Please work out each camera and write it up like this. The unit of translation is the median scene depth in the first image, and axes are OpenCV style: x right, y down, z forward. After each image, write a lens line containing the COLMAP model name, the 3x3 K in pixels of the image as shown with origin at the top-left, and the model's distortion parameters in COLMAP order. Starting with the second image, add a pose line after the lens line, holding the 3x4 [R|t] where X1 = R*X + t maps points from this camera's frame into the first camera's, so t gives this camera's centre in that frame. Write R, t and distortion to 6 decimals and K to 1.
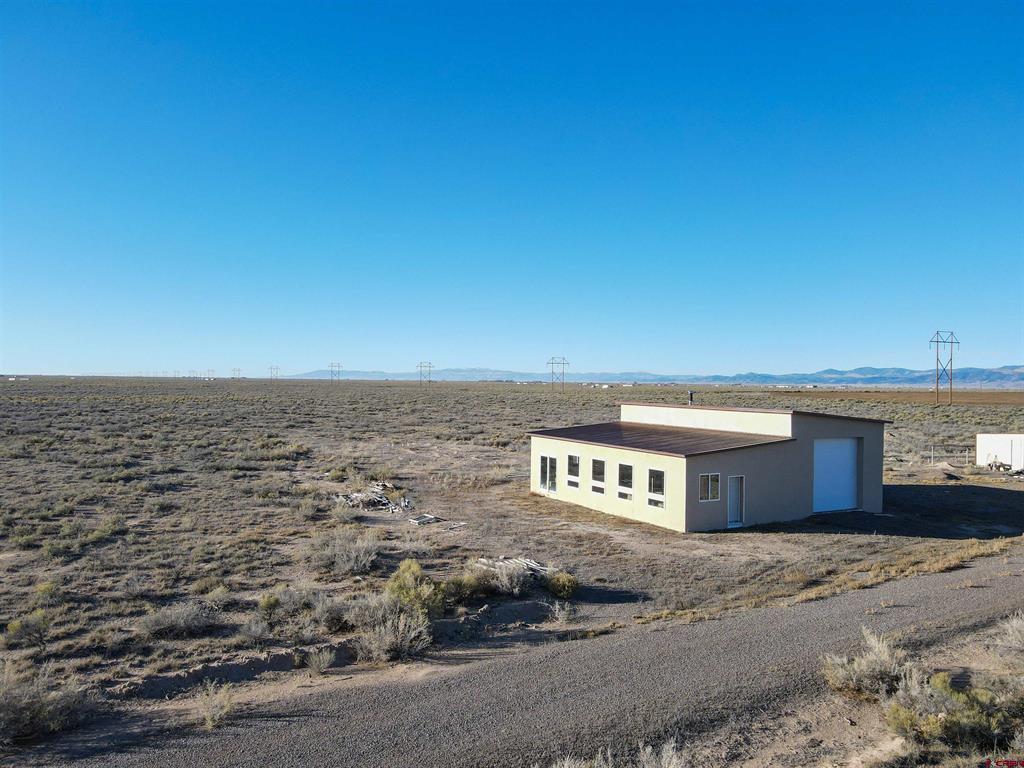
lens RADIAL K [[737.9, 0, 510.6], [0, 737.9, 382.2], [0, 0, 1]] dist [-0.007010, -0.000671]
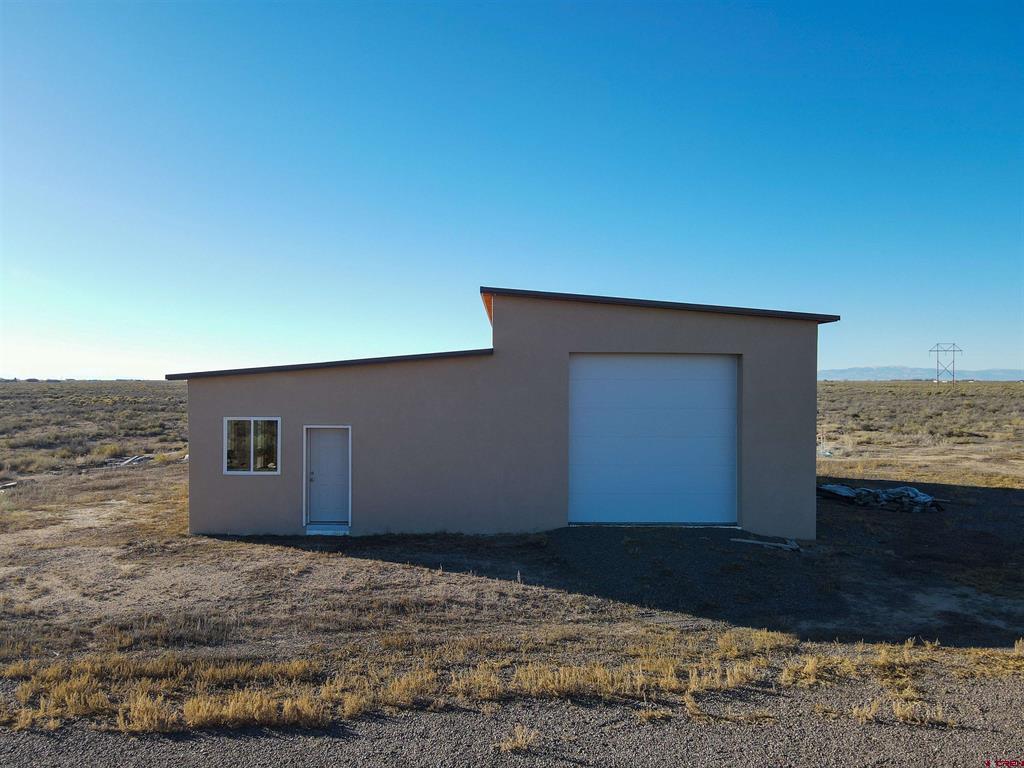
lens RADIAL K [[737.9, 0, 510.5], [0, 737.9, 384.2], [0, 0, 1]] dist [-0.007010, -0.000671]
pose [[0.866322, -0.013174, -0.499312, 0.562705], [0.012897, 0.999909, -0.004004, 0.089921], [0.499319, -0.002971, 0.866413, 0.565564]]
